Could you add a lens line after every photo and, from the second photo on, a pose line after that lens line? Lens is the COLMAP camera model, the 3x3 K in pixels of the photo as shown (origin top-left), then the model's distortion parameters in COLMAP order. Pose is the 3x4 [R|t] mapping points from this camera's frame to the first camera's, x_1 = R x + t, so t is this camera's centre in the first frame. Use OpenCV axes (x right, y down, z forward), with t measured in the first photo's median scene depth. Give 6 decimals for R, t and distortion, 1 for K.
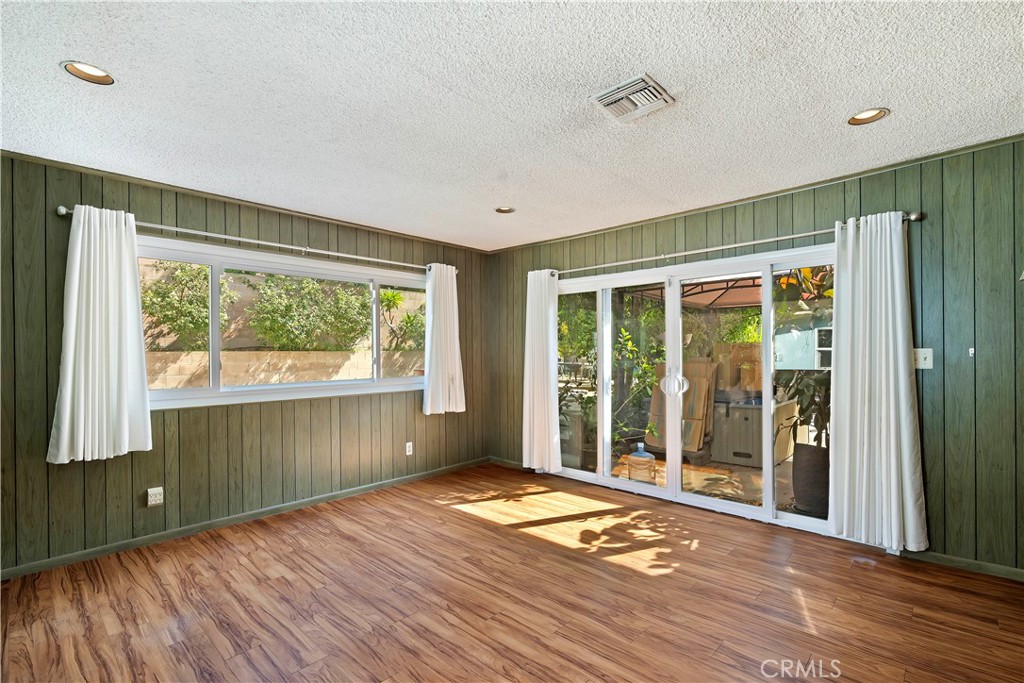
lens RADIAL K [[473.9, 0, 516.2], [0, 473.9, 360.1], [0, 0, 1]] dist [-0.011948, 0.007807]
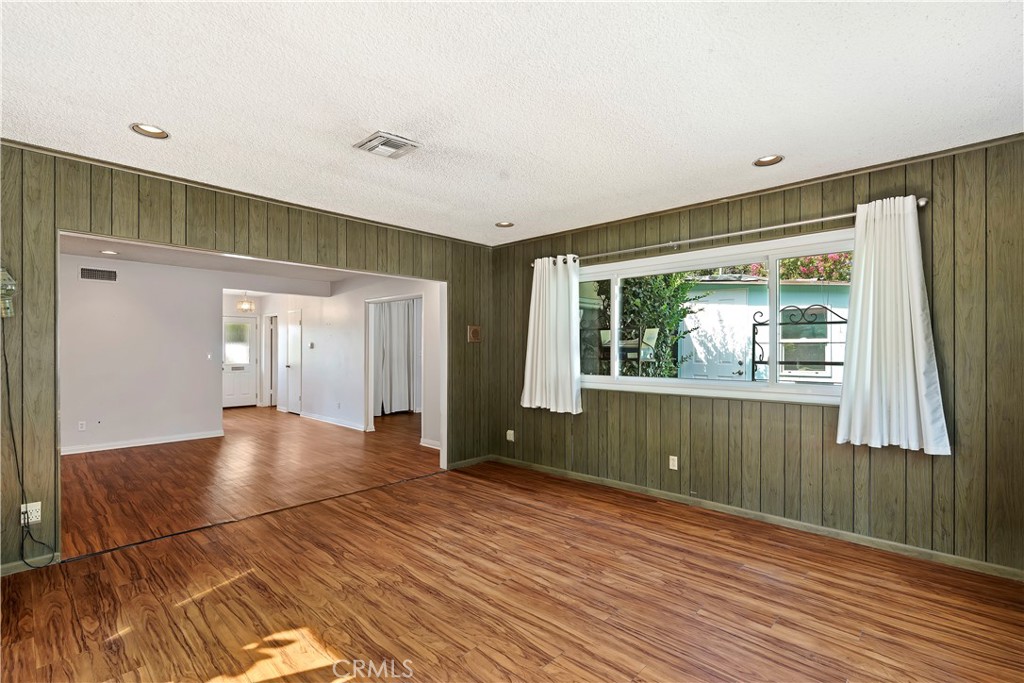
lens RADIAL K [[473.9, 0, 515.3], [0, 473.9, 347.3], [0, 0, 1]] dist [-0.011948, 0.007807]
pose [[-0.999921, 0.007267, 0.010265, -0.088316], [0.007366, 0.999927, 0.009602, -0.028967], [-0.010194, 0.009677, -0.999901, 2.053987]]
